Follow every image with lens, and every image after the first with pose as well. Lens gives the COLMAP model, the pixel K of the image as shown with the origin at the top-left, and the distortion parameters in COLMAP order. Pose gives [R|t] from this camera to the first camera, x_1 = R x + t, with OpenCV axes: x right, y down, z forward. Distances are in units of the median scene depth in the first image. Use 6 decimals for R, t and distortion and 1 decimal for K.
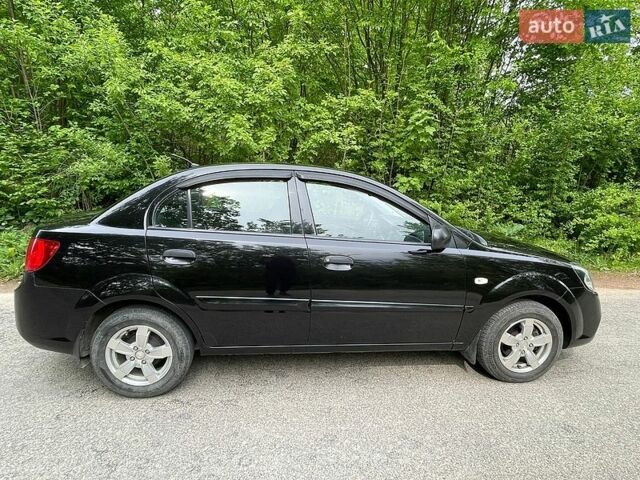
lens RADIAL K [[442.5, 0, 319.6], [0, 442.5, 241.8], [0, 0, 1]] dist [0.001265, -0.014540]
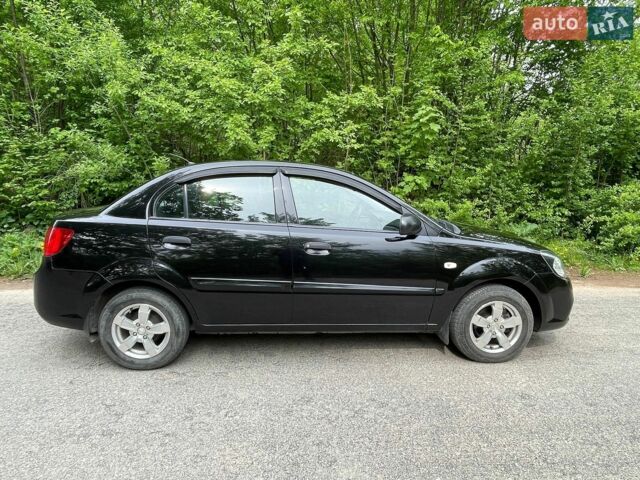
lens RADIAL K [[513.2, 0, 317.9], [0, 513.2, 238.8], [0, 0, 1]] dist [0.008289, -0.035376]
pose [[0.999005, -0.006340, -0.044144, 0.041723], [0.004901, 0.999456, -0.032620, 0.027237], [0.044326, 0.032371, 0.998492, -0.120672]]
